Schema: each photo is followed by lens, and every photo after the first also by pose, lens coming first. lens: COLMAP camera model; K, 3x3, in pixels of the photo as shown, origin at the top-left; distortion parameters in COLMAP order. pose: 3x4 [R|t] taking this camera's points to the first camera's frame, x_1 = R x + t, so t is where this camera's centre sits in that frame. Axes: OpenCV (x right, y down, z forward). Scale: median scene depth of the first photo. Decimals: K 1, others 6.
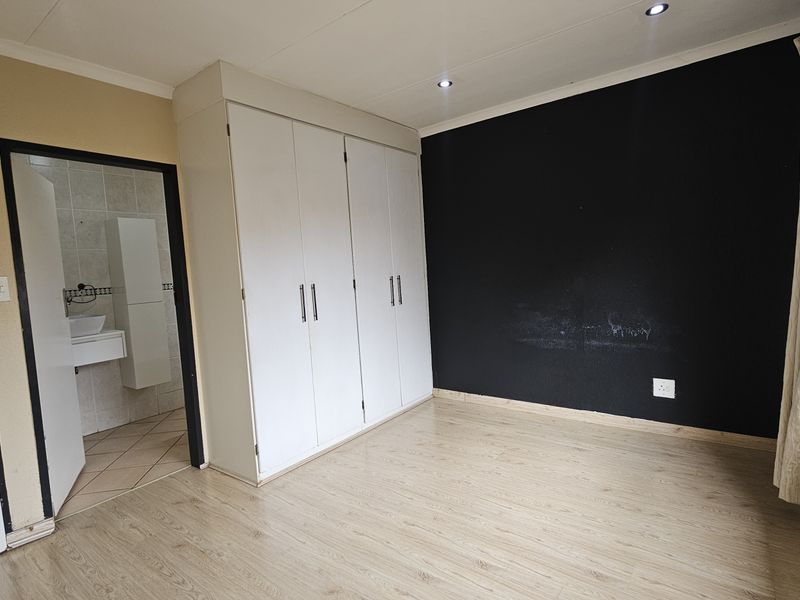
lens RADIAL K [[429.8, 0, 400.0], [0, 429.8, 300.0], [0, 0, 1]] dist [0.000487, -0.000662]
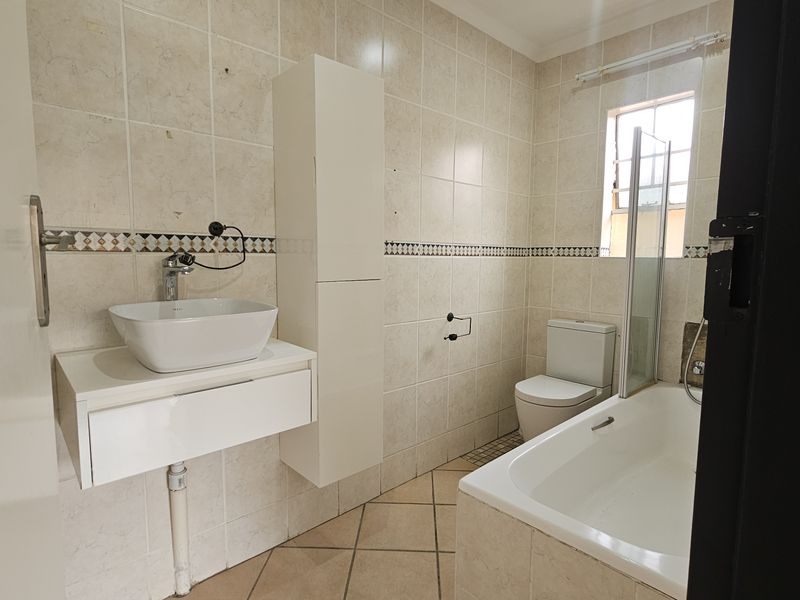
lens RADIAL K [[429.8, 0, 400.0], [0, 429.8, 300.0], [0, 0, 1]] dist [0.000487, -0.000662]
pose [[0.982860, 0.083893, -0.164157, -0.488062], [-0.079378, 0.996269, 0.033882, 0.008255], [0.166387, -0.020271, 0.985852, 0.613639]]
